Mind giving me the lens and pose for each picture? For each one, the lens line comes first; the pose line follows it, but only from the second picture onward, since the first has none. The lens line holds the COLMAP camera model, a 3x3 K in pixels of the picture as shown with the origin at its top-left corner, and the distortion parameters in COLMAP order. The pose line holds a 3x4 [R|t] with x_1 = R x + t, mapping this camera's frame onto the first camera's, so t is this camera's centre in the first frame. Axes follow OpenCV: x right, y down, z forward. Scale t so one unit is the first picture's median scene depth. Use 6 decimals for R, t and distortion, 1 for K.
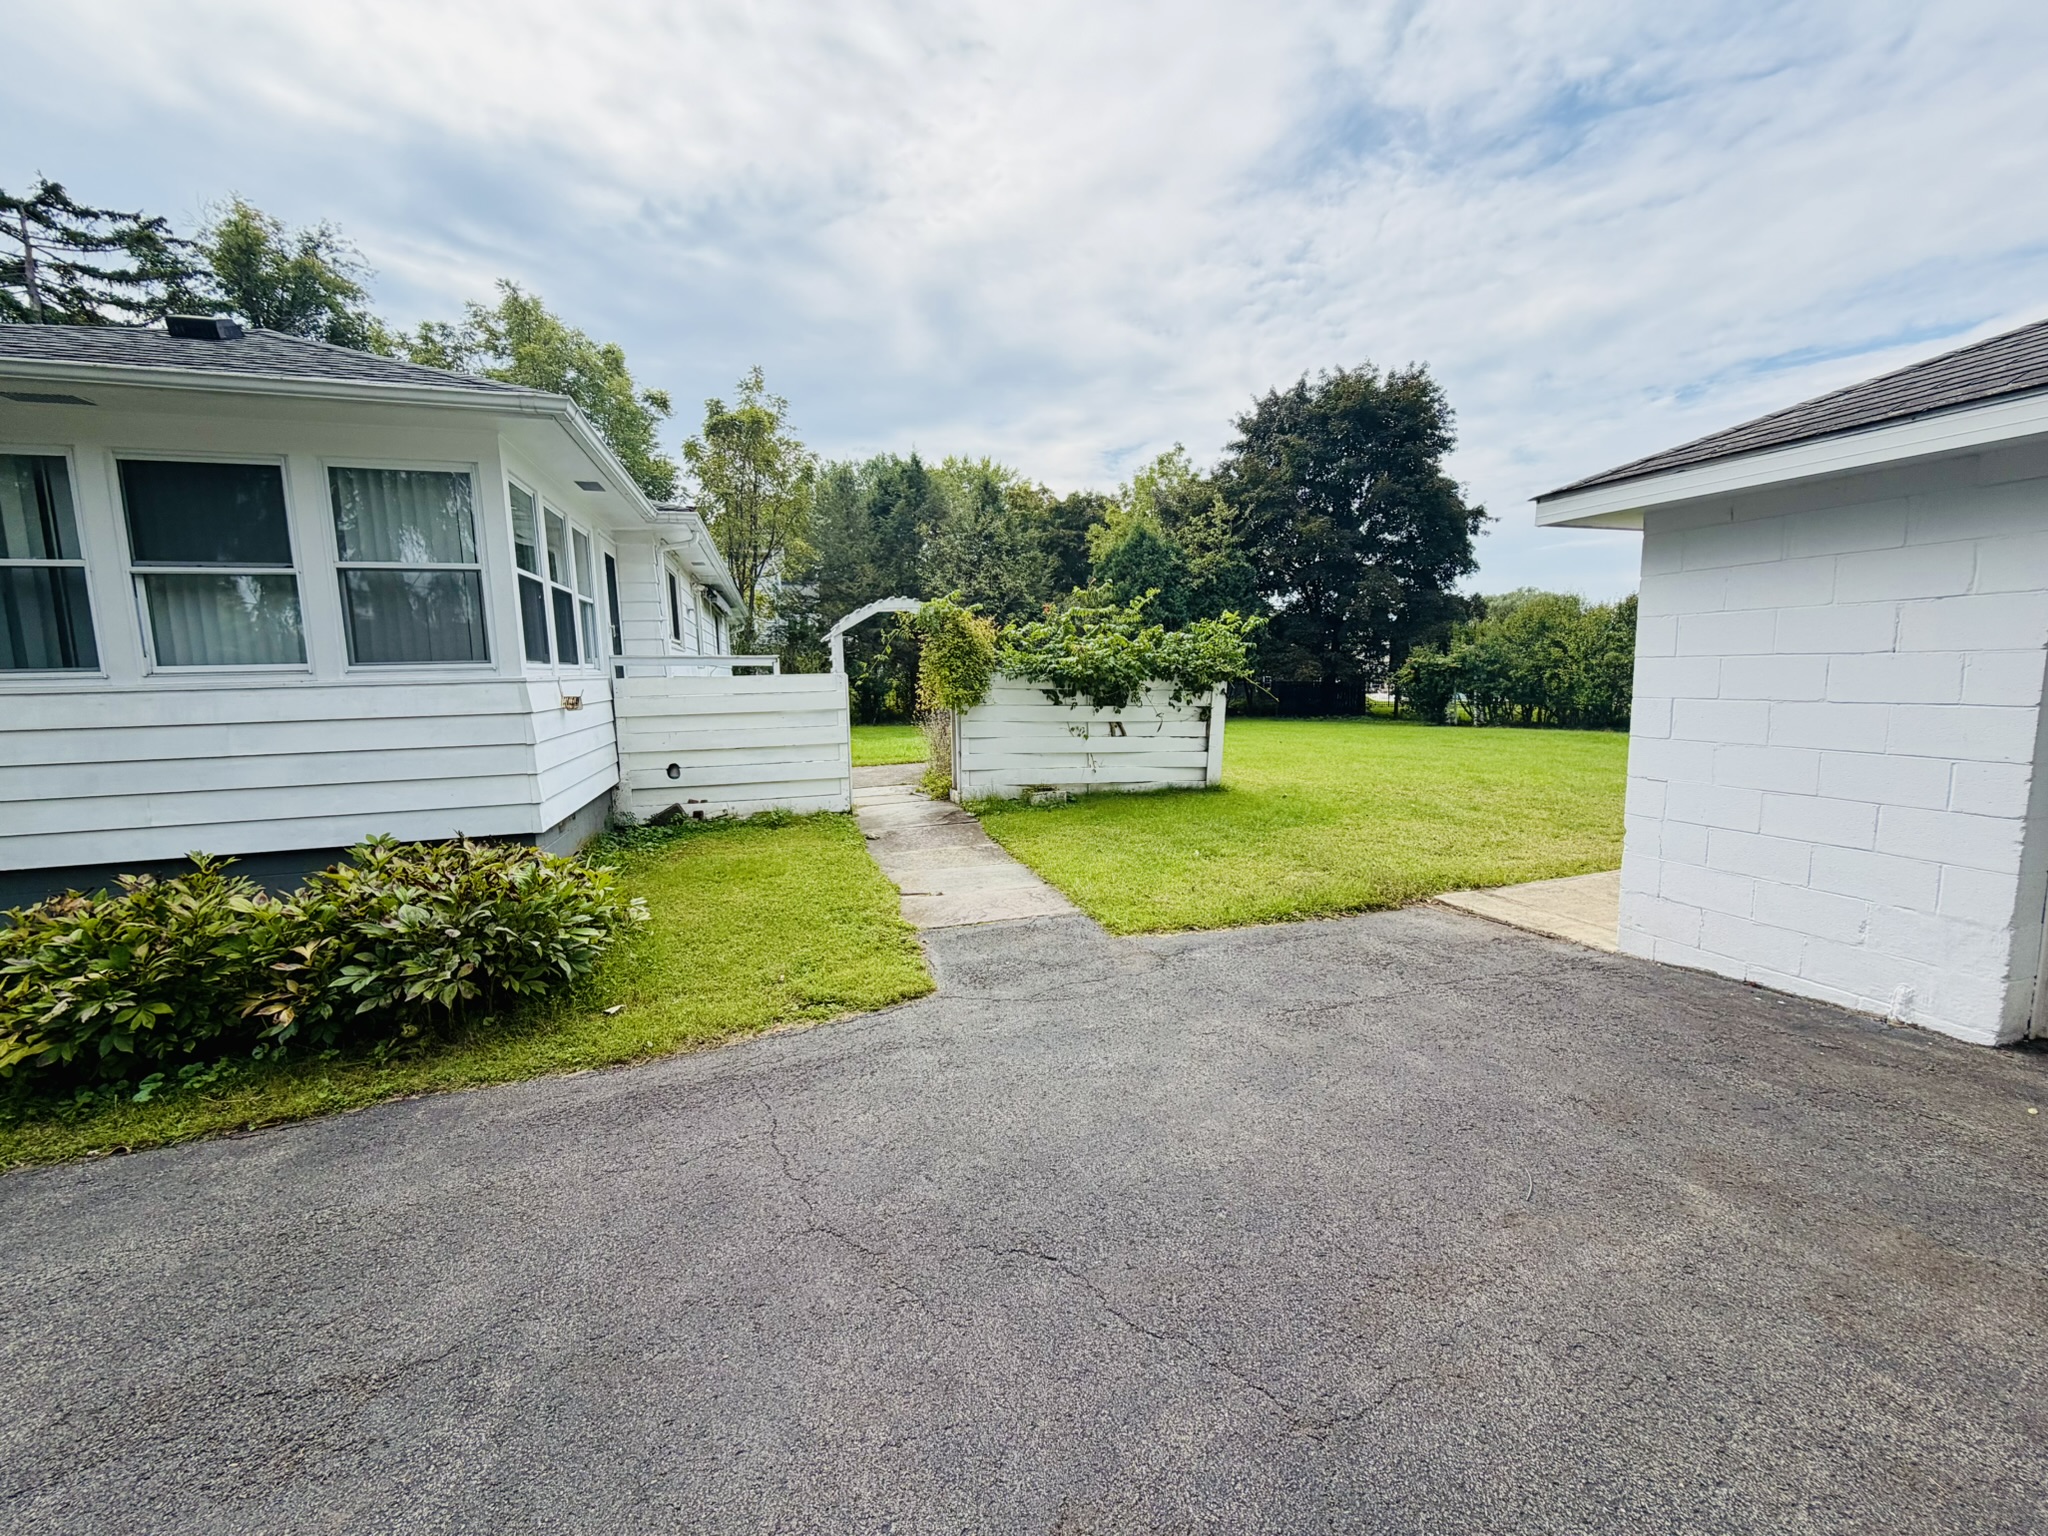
lens RADIAL K [[818.3, 0, 1036.1], [0, 818.3, 765.5], [0, 0, 1]] dist [0.000090, -0.000001]
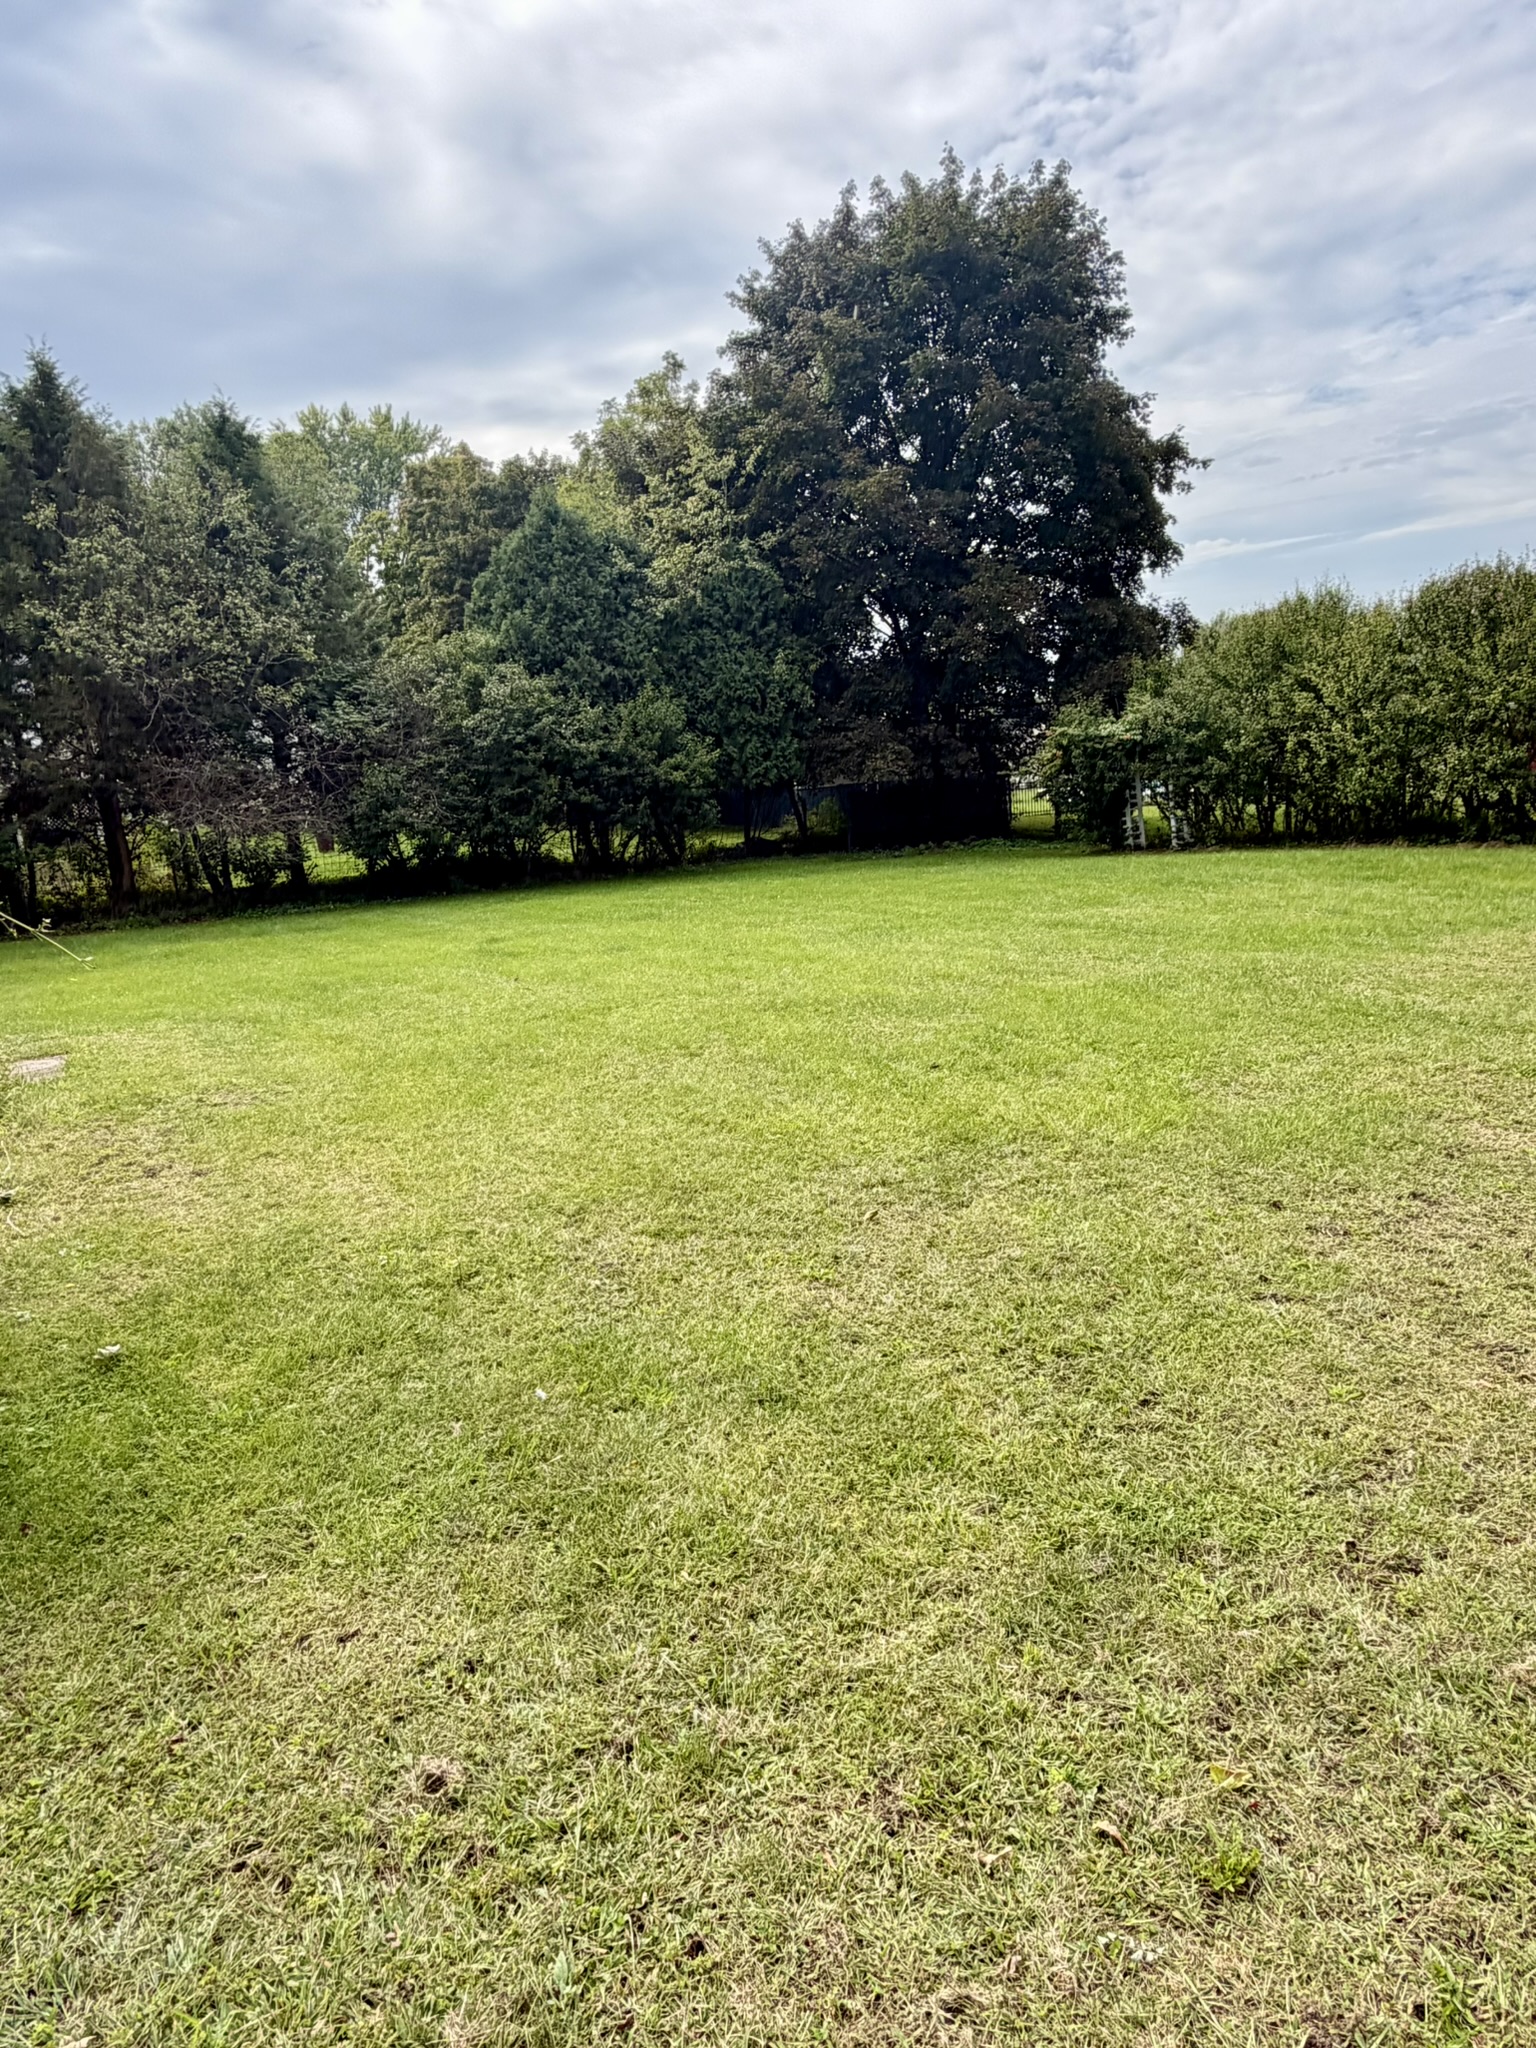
lens RADIAL K [[1289.6, 0, 771.1], [0, 1289.6, 1033.0], [0, 0, 1]] dist [-0.004234, 0.002943]
pose [[0.986168, -0.095561, 0.135430, 0.282266], [0.083909, 0.992465, 0.089290, -0.048861], [-0.142942, -0.076691, 0.986755, 0.364110]]
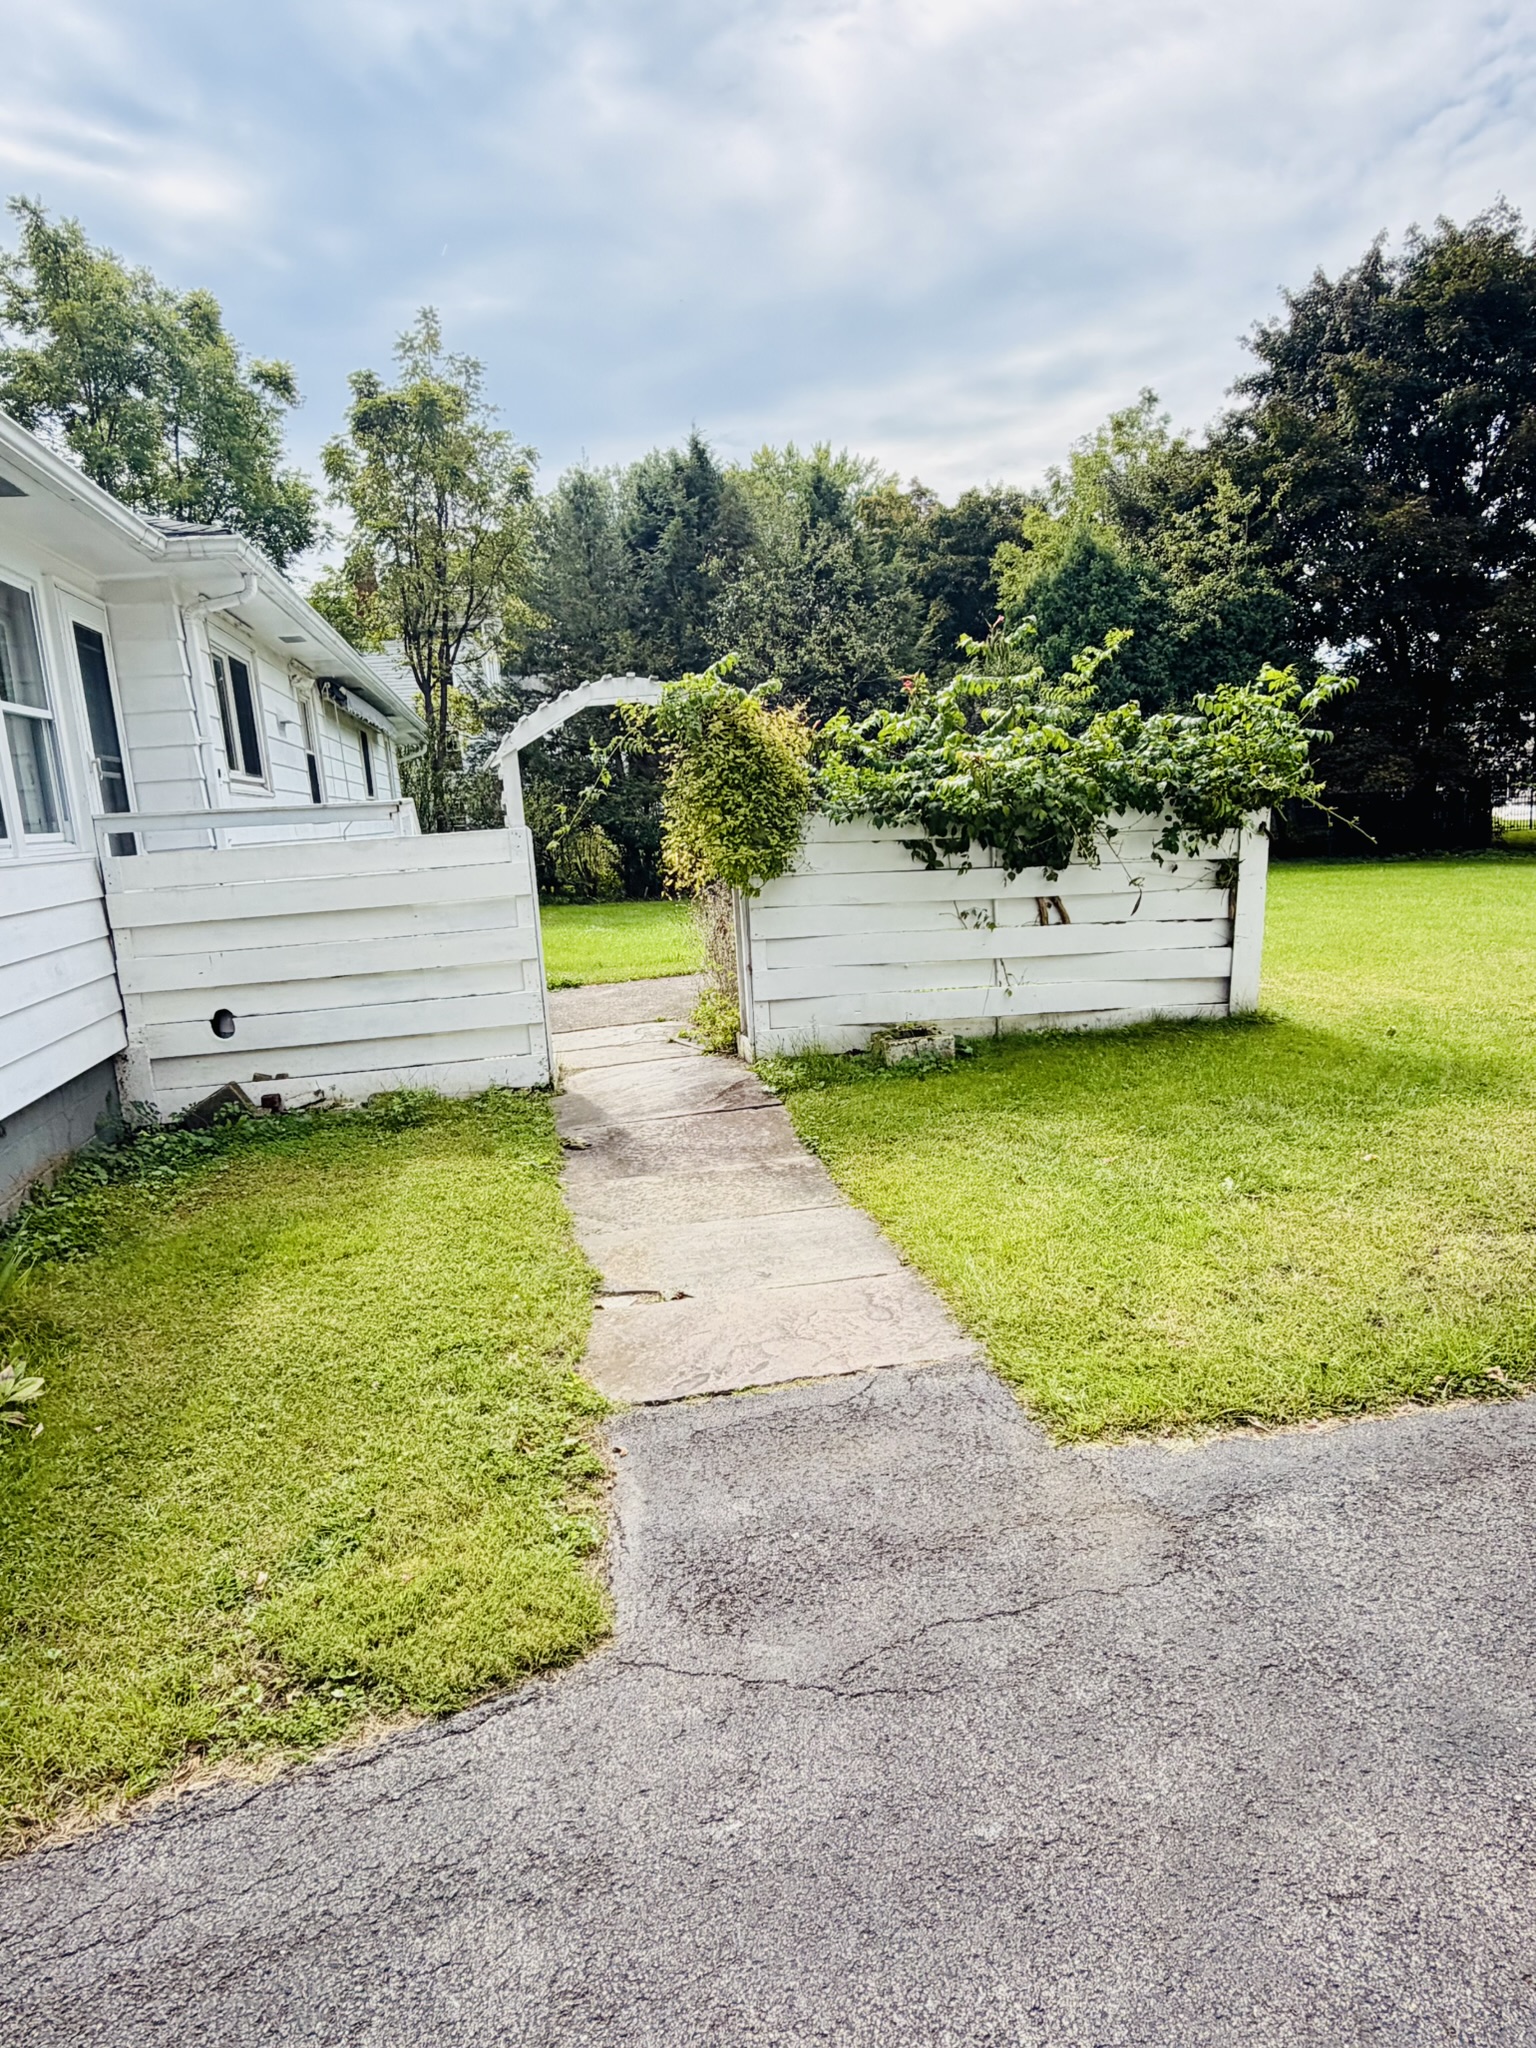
lens RADIAL K [[1289.6, 0, 771.1], [0, 1289.6, 1033.0], [0, 0, 1]] dist [-0.004234, 0.002943]
pose [[0.992764, -0.026020, -0.117230, 0.010067], [0.033645, 0.997412, 0.063542, -0.015444], [0.115273, -0.067027, 0.991070, 0.101899]]
